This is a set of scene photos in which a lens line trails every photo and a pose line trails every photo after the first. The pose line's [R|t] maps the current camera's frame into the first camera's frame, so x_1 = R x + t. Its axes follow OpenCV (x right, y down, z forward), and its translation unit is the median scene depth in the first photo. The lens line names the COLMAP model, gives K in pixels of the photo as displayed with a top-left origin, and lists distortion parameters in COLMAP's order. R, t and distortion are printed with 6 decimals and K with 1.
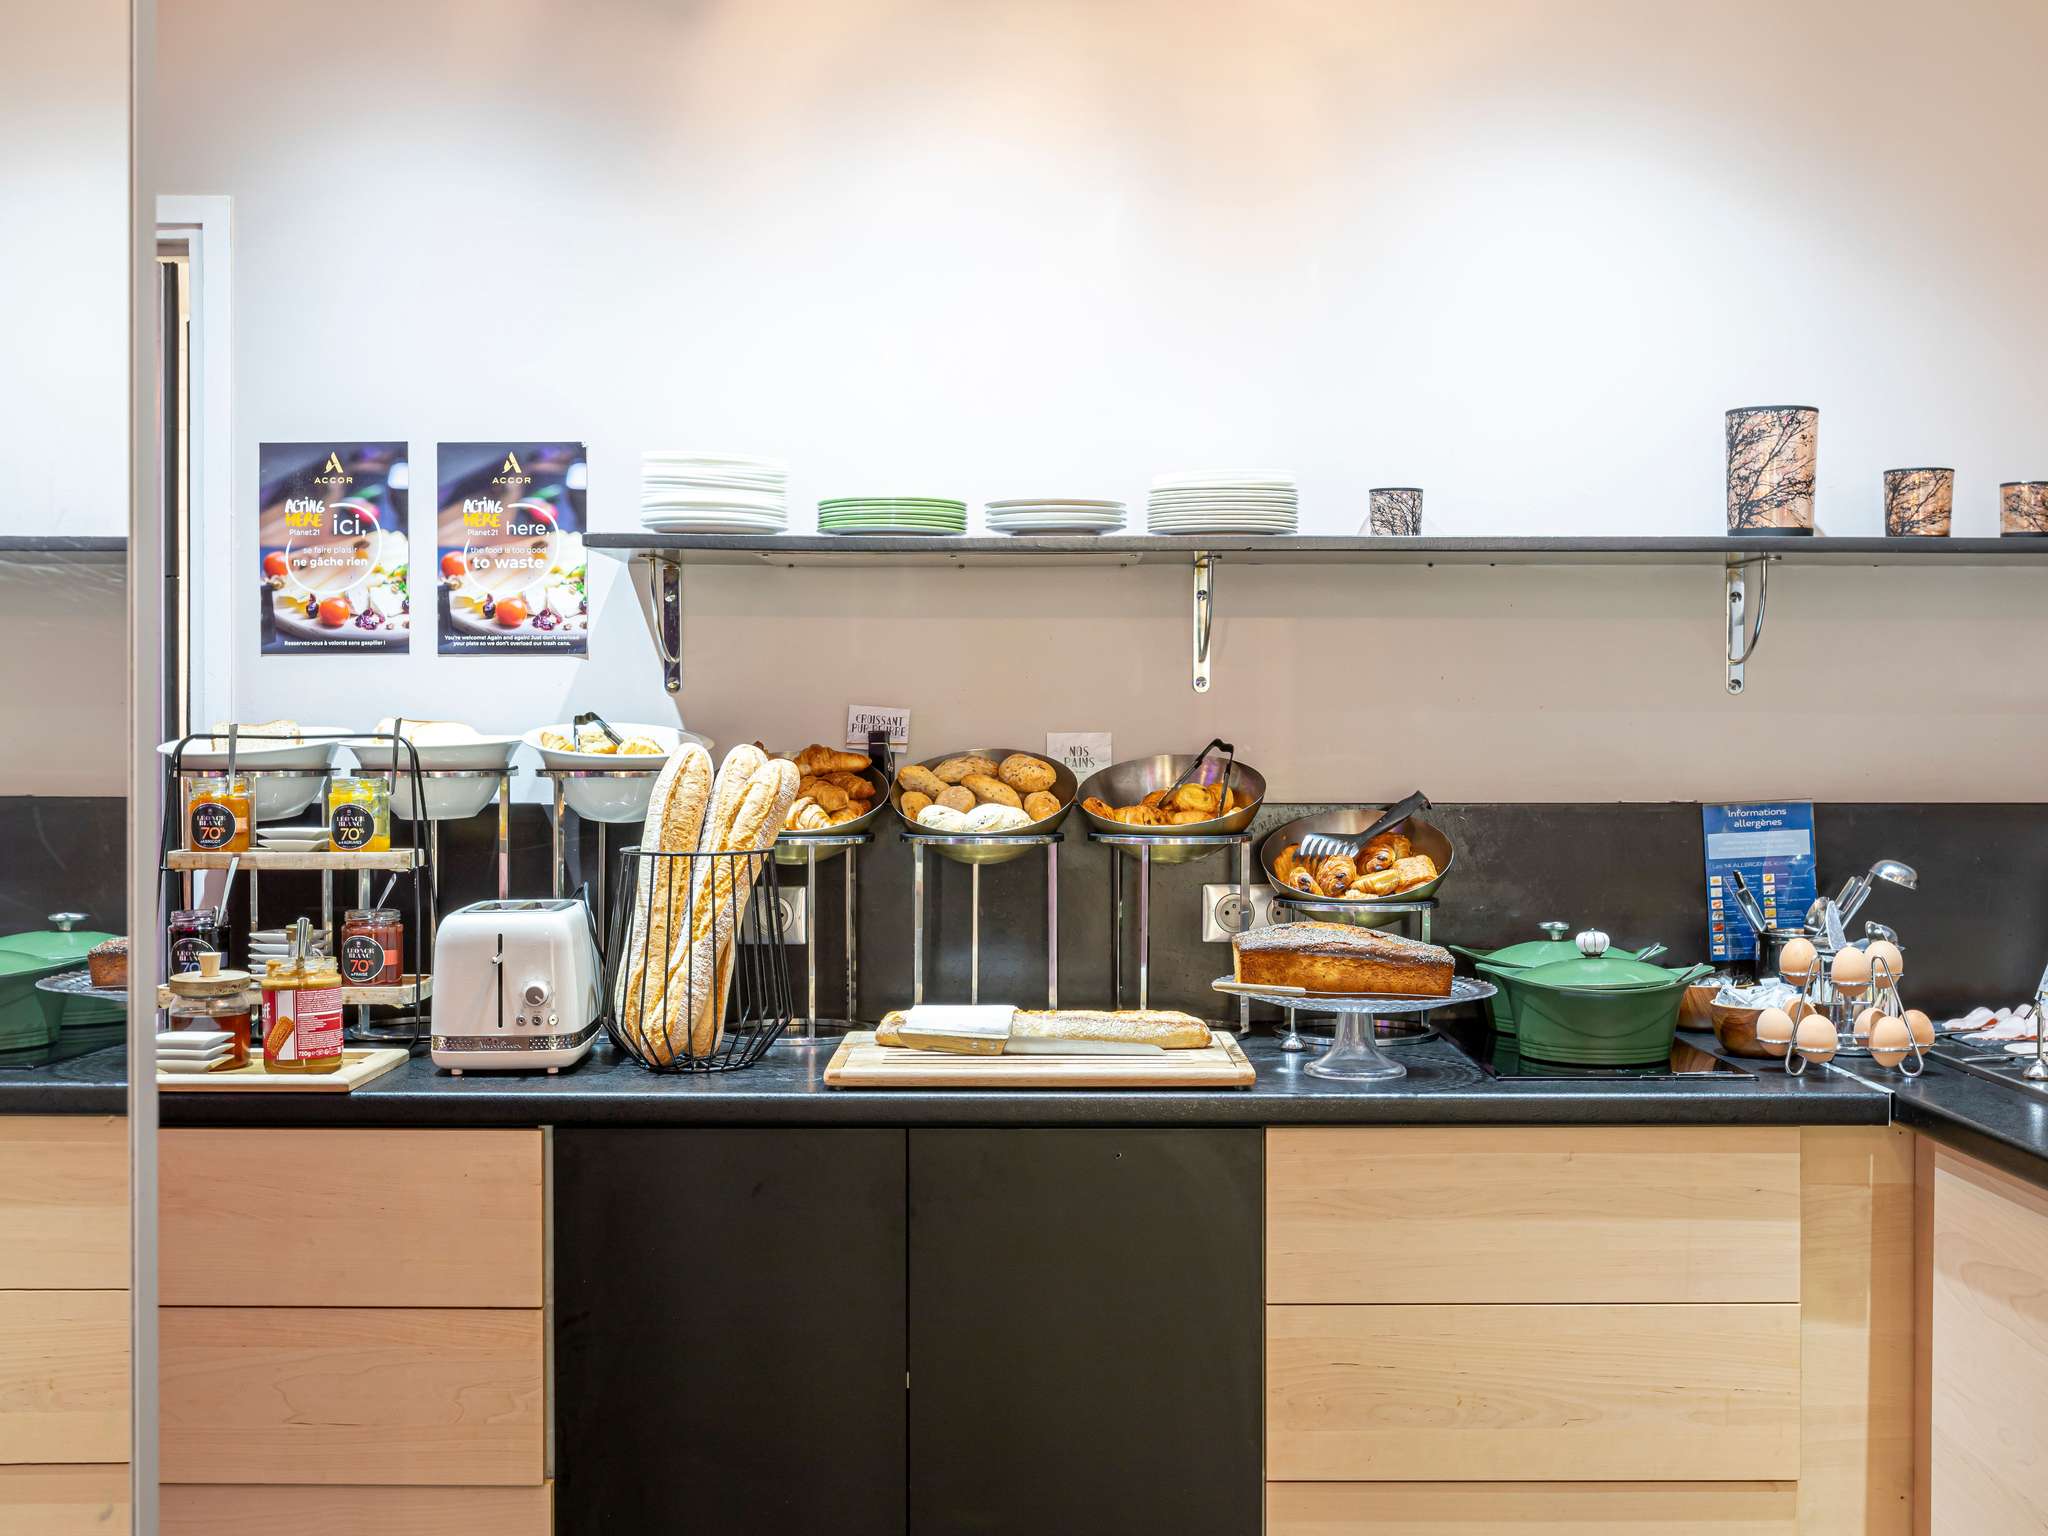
lens RADIAL K [[2001.9, 0, 1024.0], [0, 2001.9, 768.0], [0, 0, 1]] dist [0.000815, -0.000178]
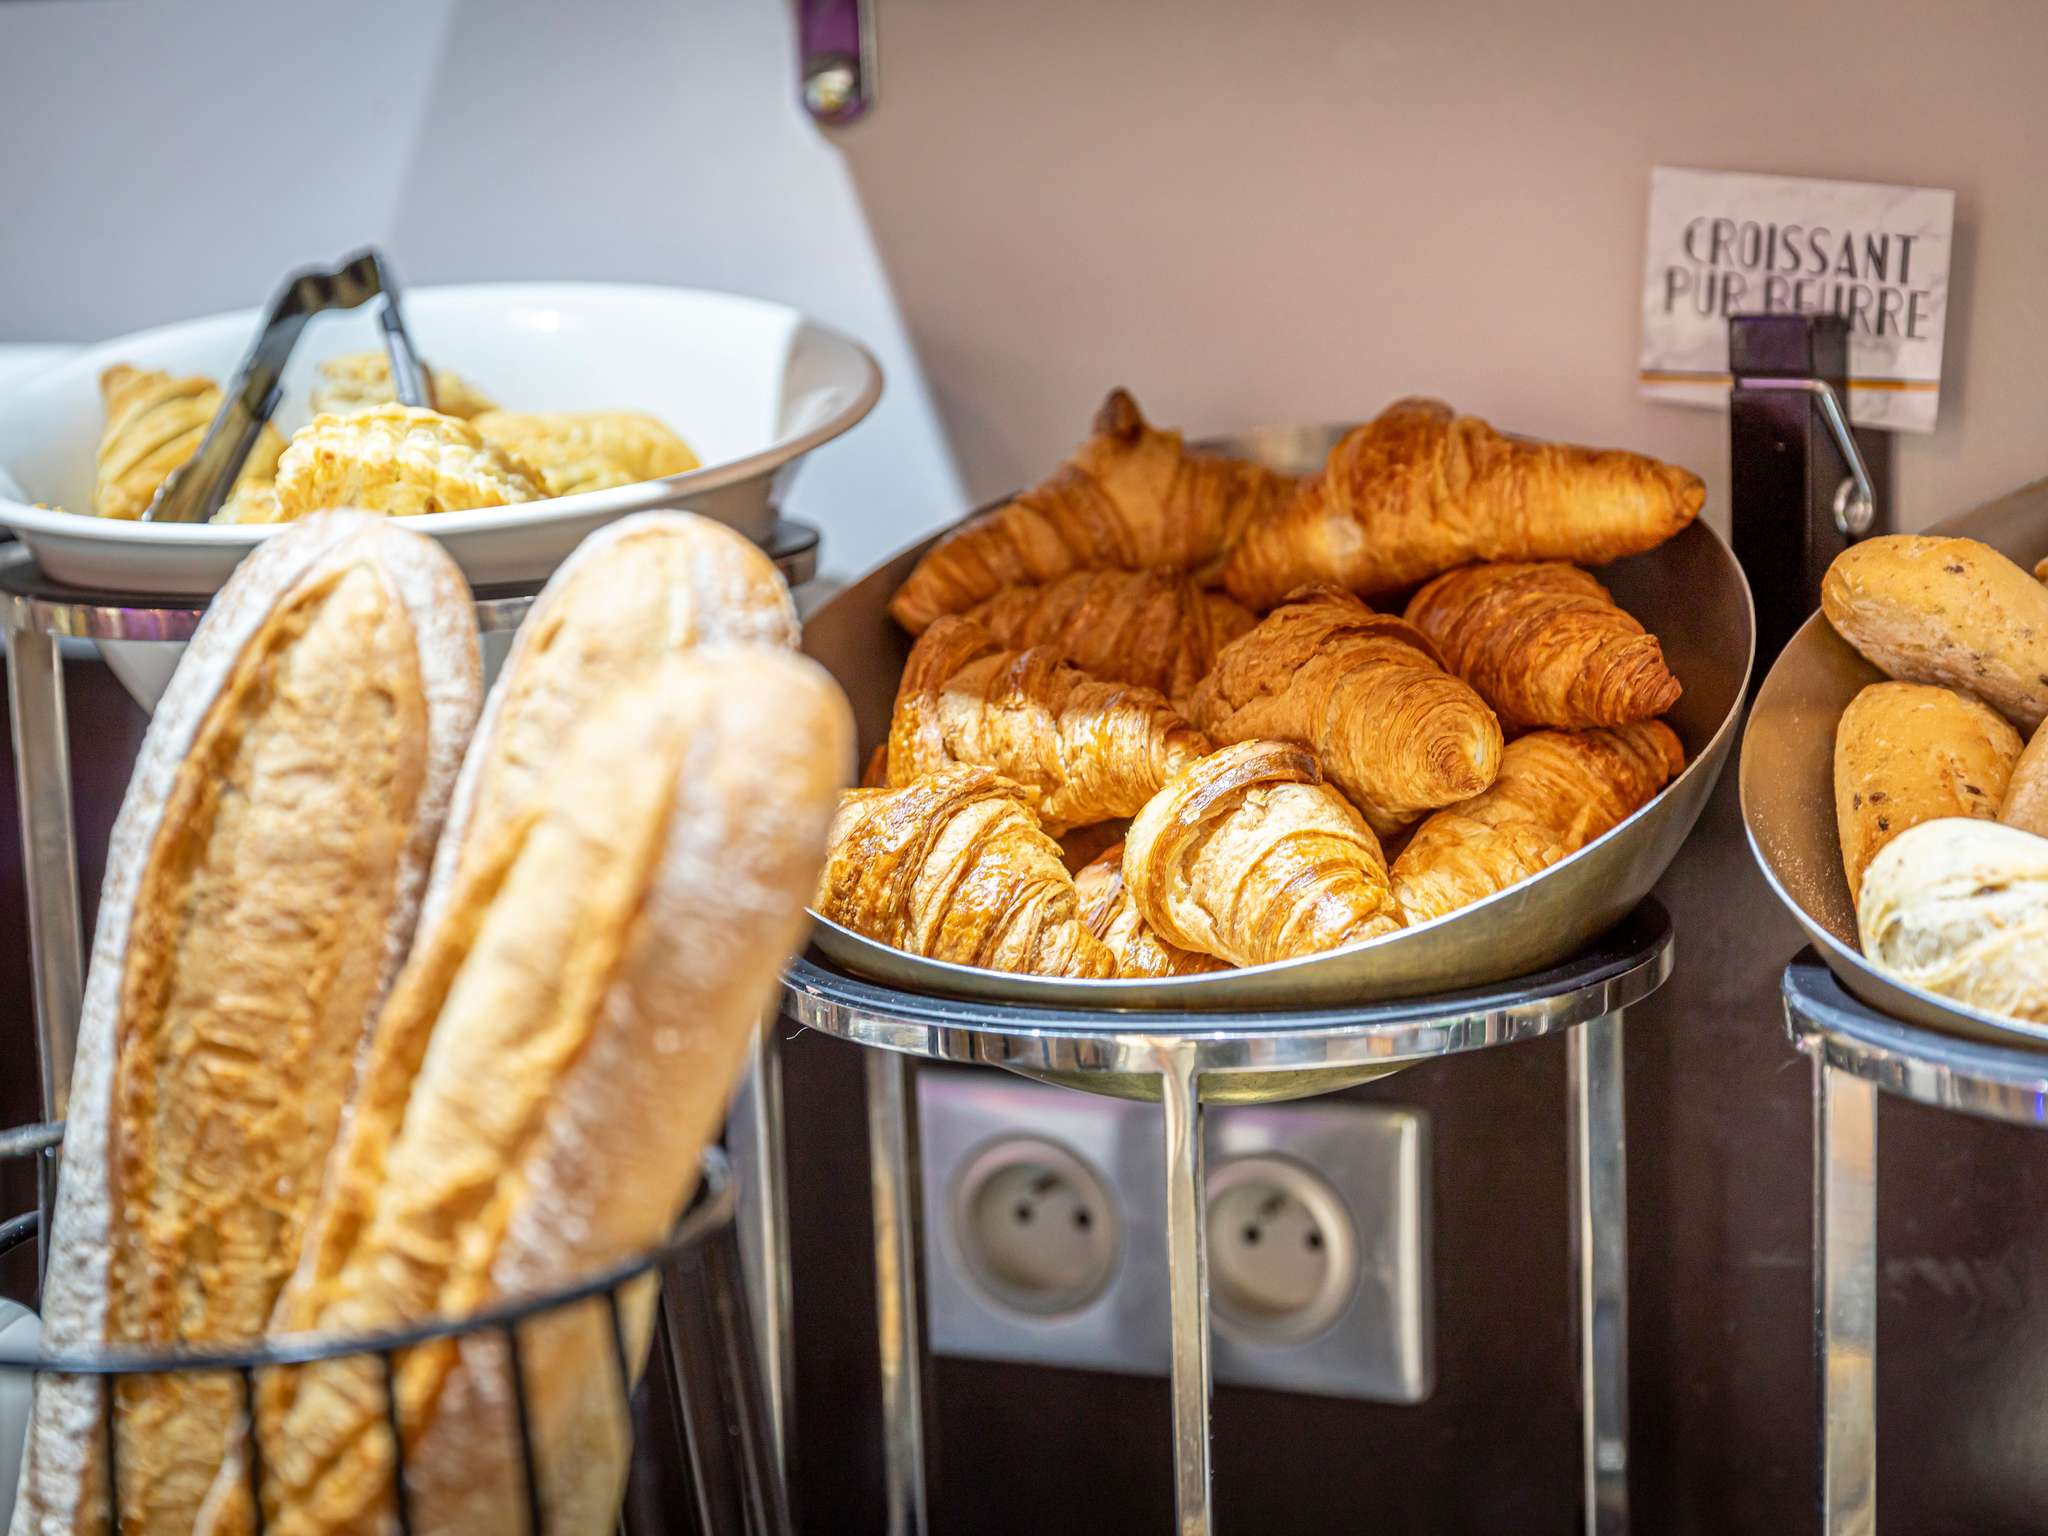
lens RADIAL K [[3956.9, 0, 1024.0], [0, 3956.9, 768.0], [0, 0, 1]] dist [0.043985, 0.116770]
pose [[0.891735, 0.032818, -0.451367, 0.028507], [0.041451, 0.987252, 0.153672, -0.035889], [0.450656, -0.155744, 0.879007, 0.669684]]
